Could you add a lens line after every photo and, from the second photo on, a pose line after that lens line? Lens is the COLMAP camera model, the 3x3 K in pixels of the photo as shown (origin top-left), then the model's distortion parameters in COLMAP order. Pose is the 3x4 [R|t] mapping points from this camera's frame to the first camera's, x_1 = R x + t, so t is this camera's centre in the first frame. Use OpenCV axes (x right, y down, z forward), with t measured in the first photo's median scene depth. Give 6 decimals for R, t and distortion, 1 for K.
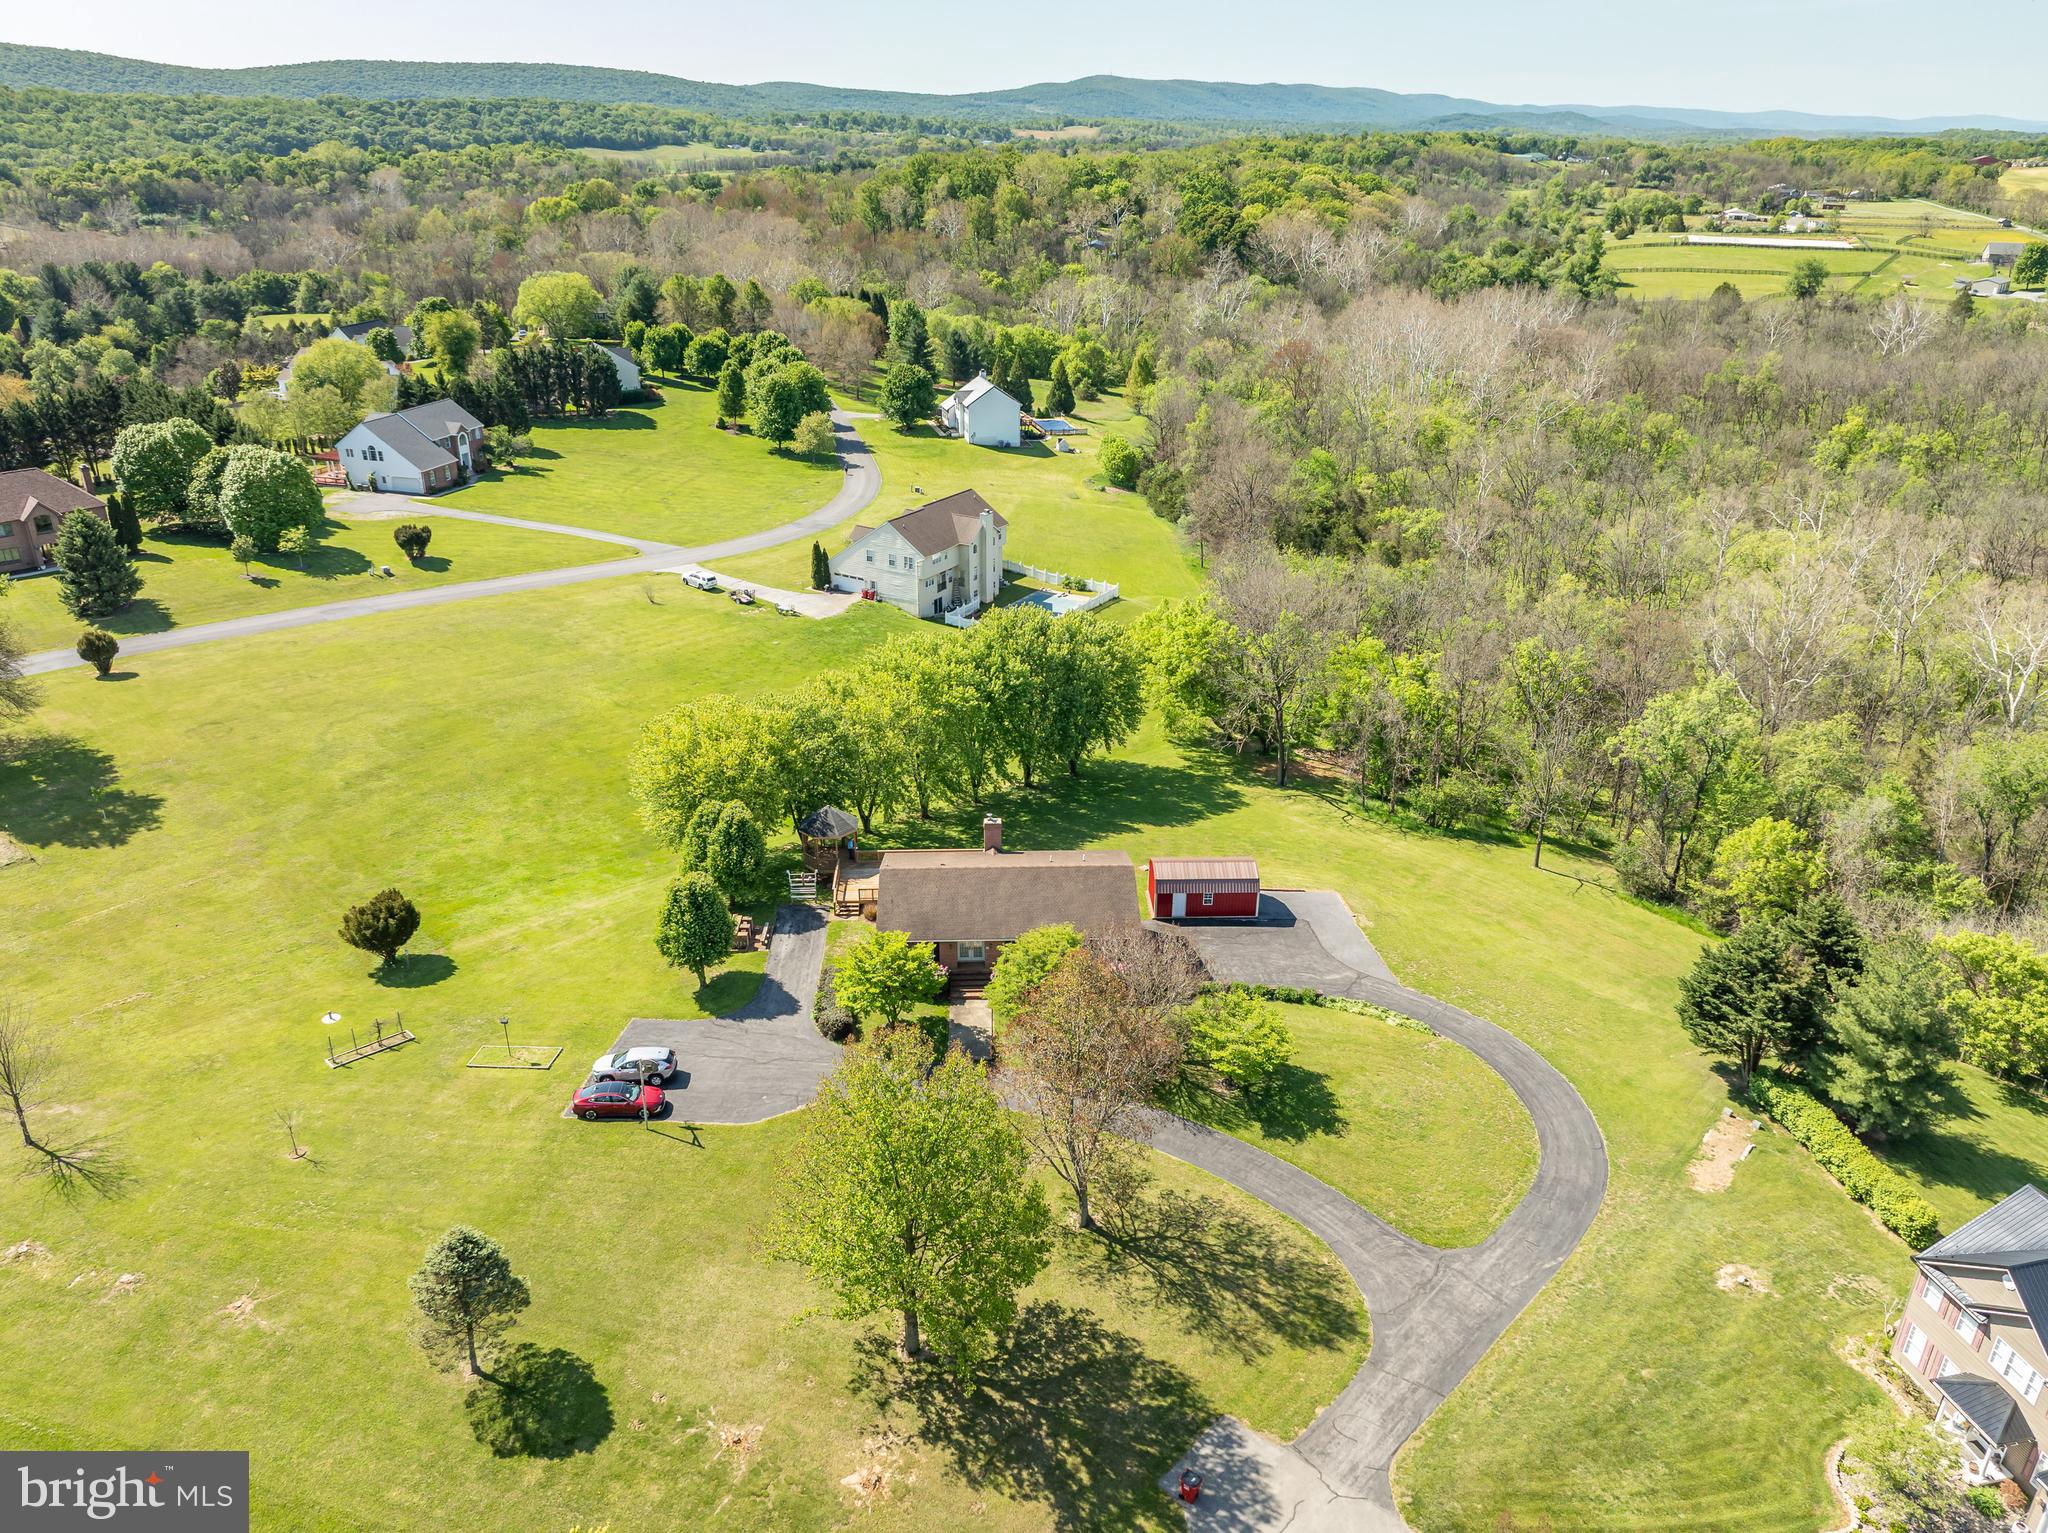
lens RADIAL K [[1449.9, 0, 1026.5], [0, 1449.9, 760.8], [0, 0, 1]] dist [-0.049904, 0.021276]
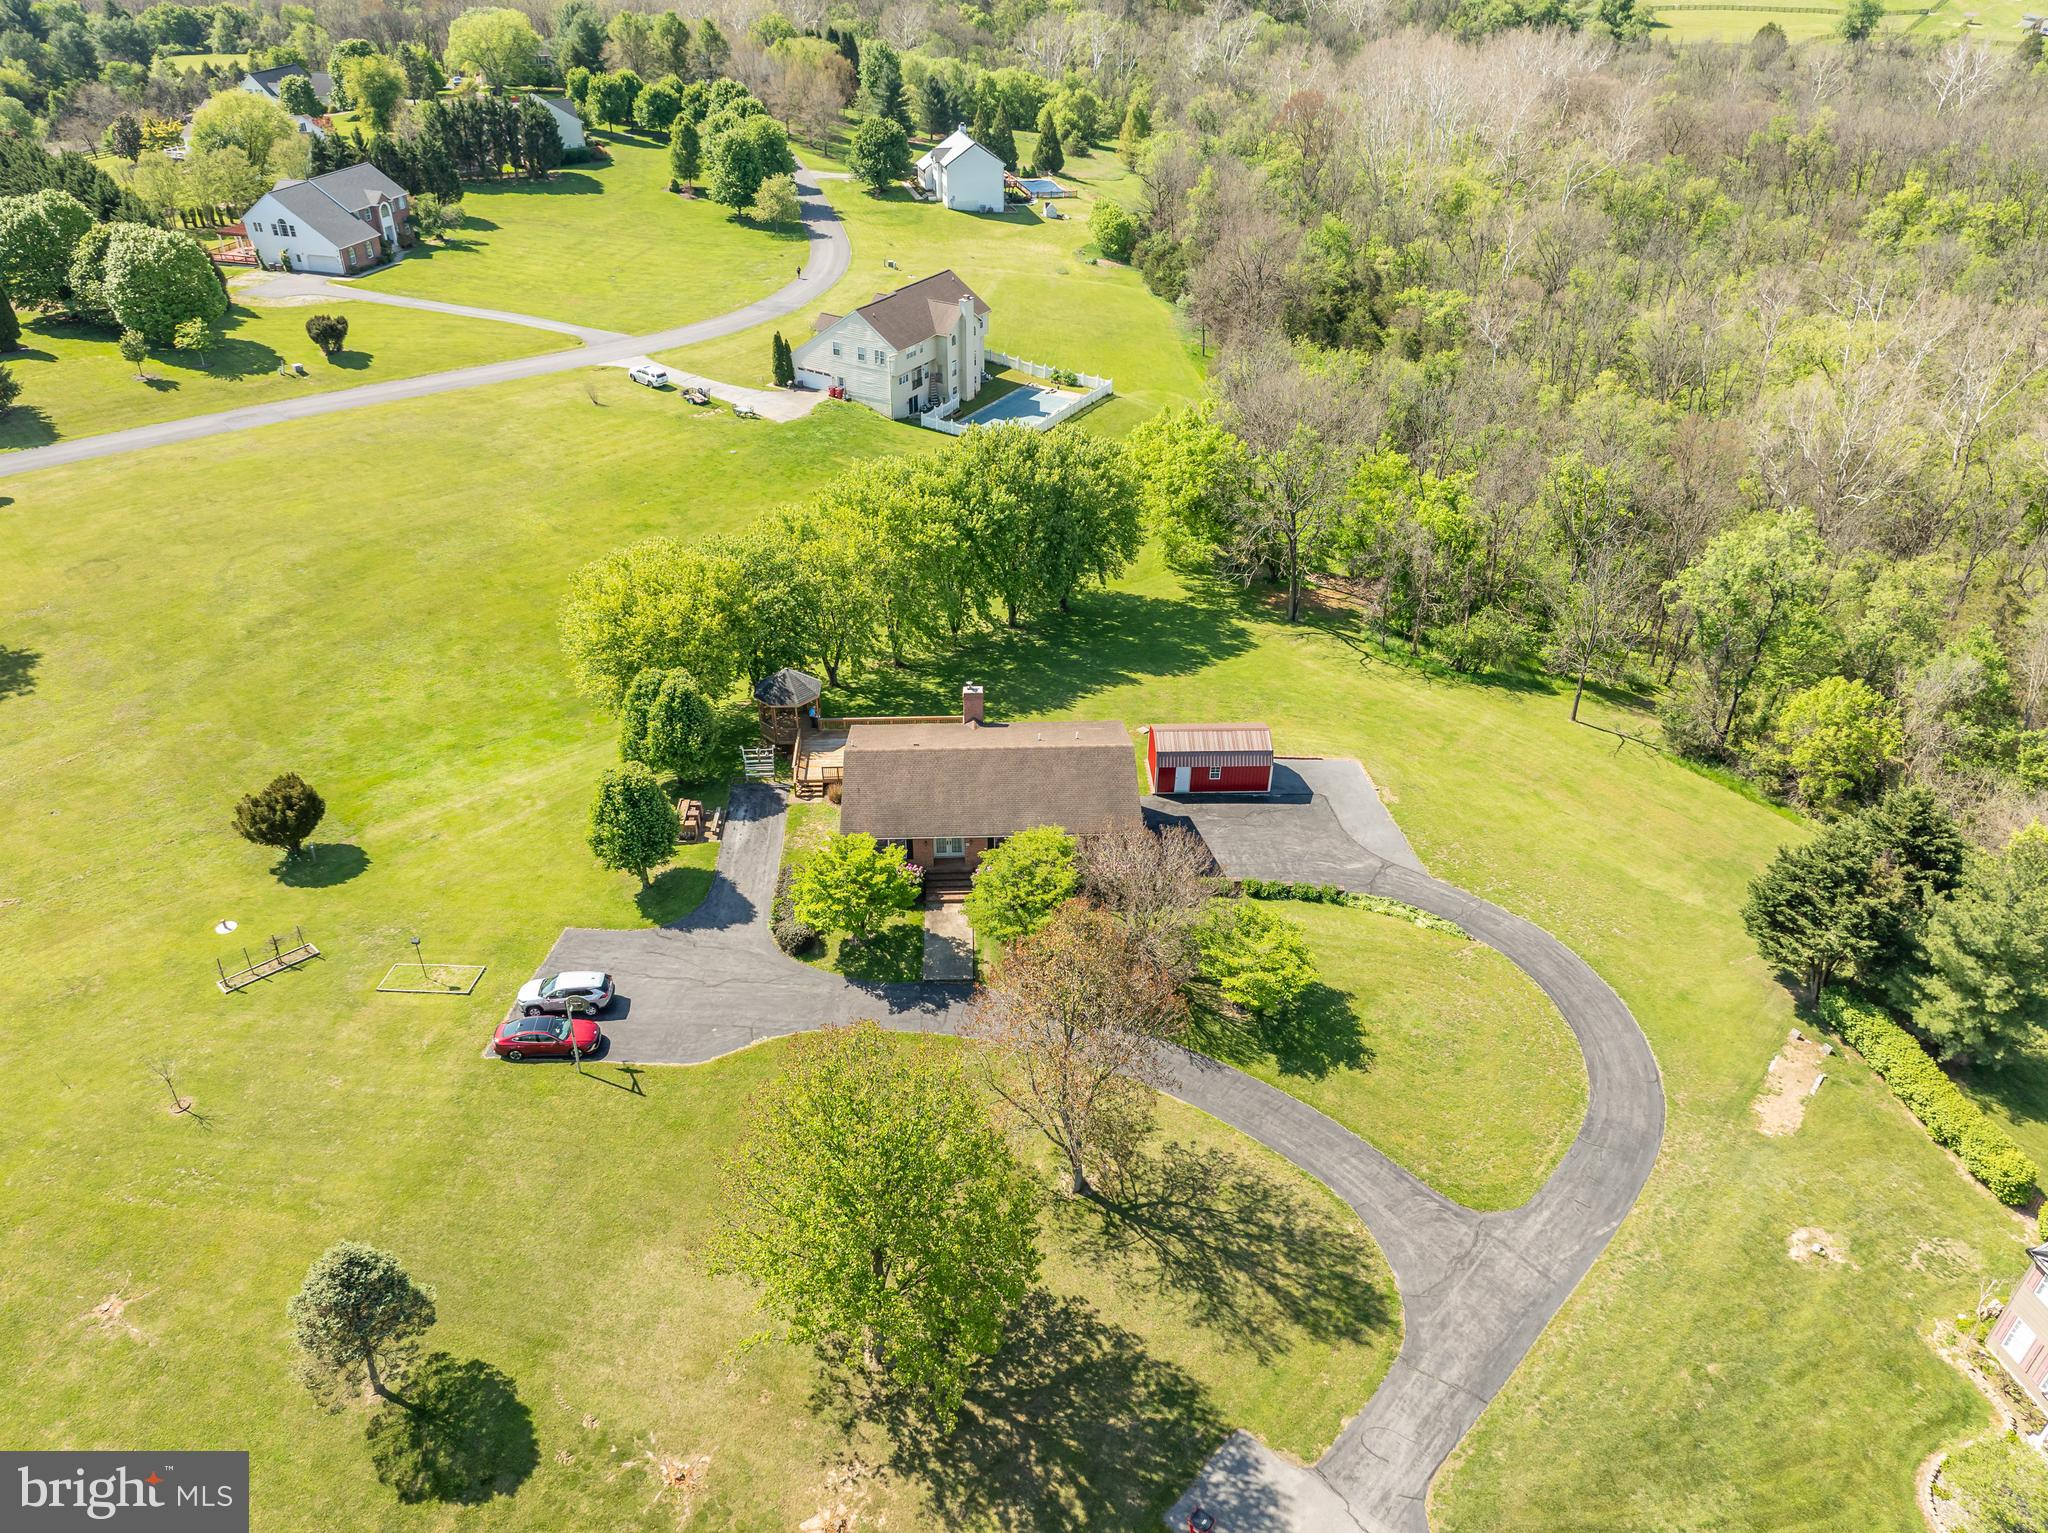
lens RADIAL K [[1449.9, 0, 1025.9], [0, 1449.9, 760.3], [0, 0, 1]] dist [-0.049904, 0.021276]
pose [[0.999950, -0.001939, 0.009791, 0.000047], [0.000354, 0.987227, 0.159317, -0.057576], [-0.009975, -0.159306, 0.987179, 0.129524]]
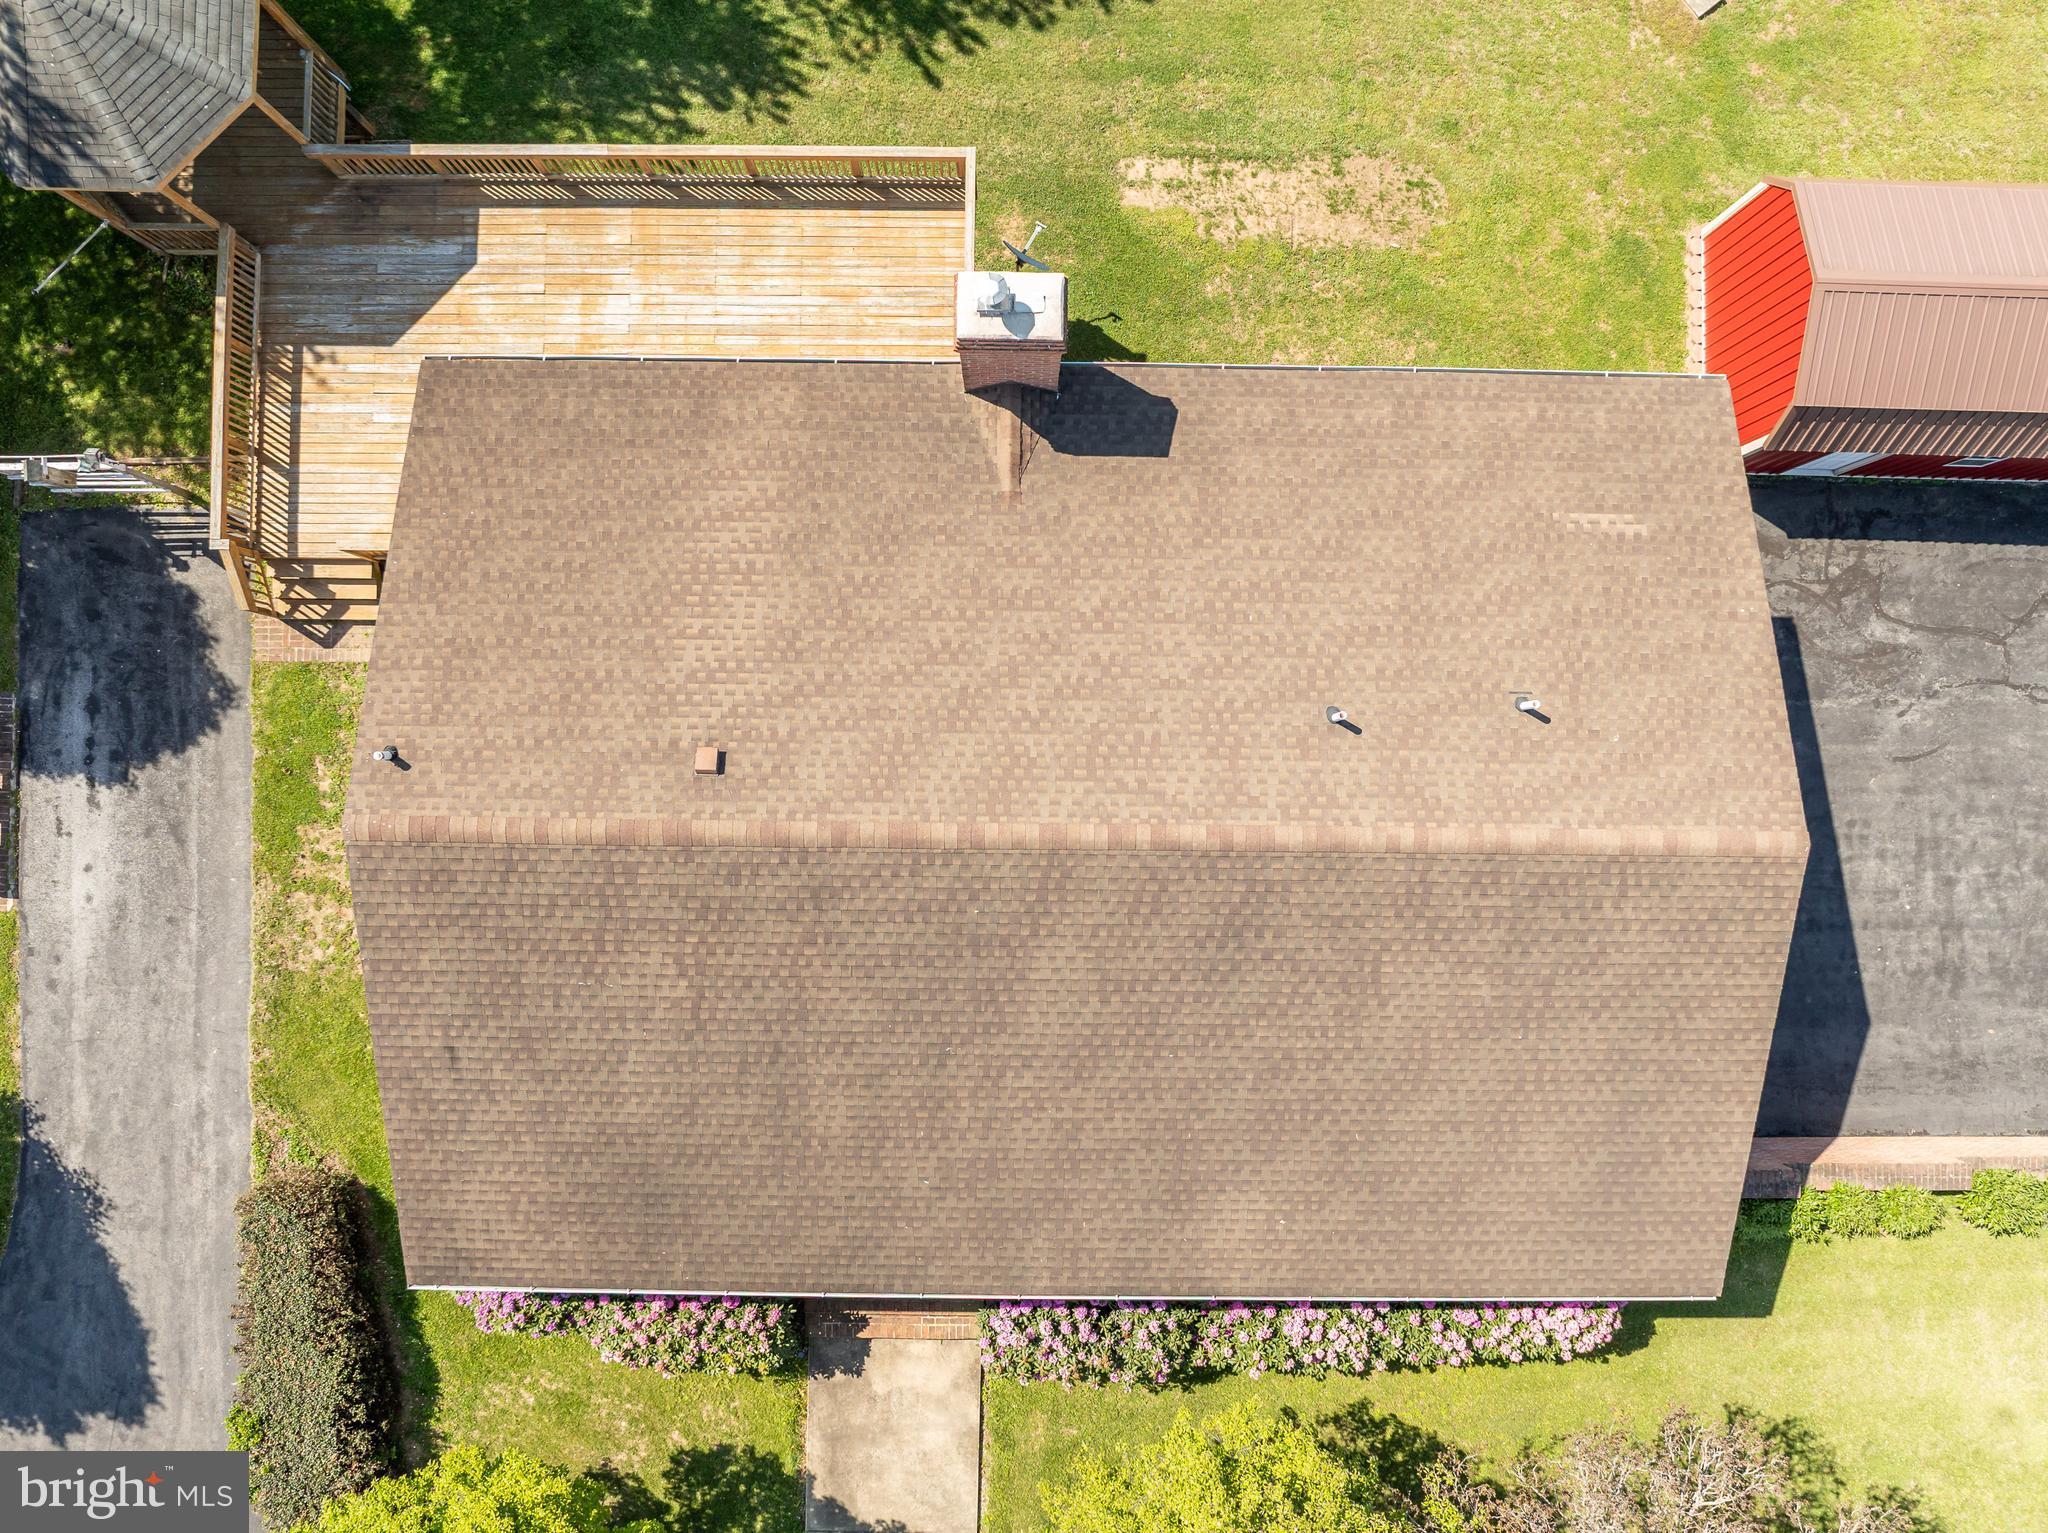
lens RADIAL K [[1449.9, 0, 1015.4], [0, 1449.9, 784.7], [0, 0, 1]] dist [-0.049904, 0.021276]
pose [[0.998869, 0.047551, 0.000311, -0.020798], [-0.020060, 0.415448, 0.909396, -0.083000], [0.043113, -0.908373, 0.415932, 0.912515]]
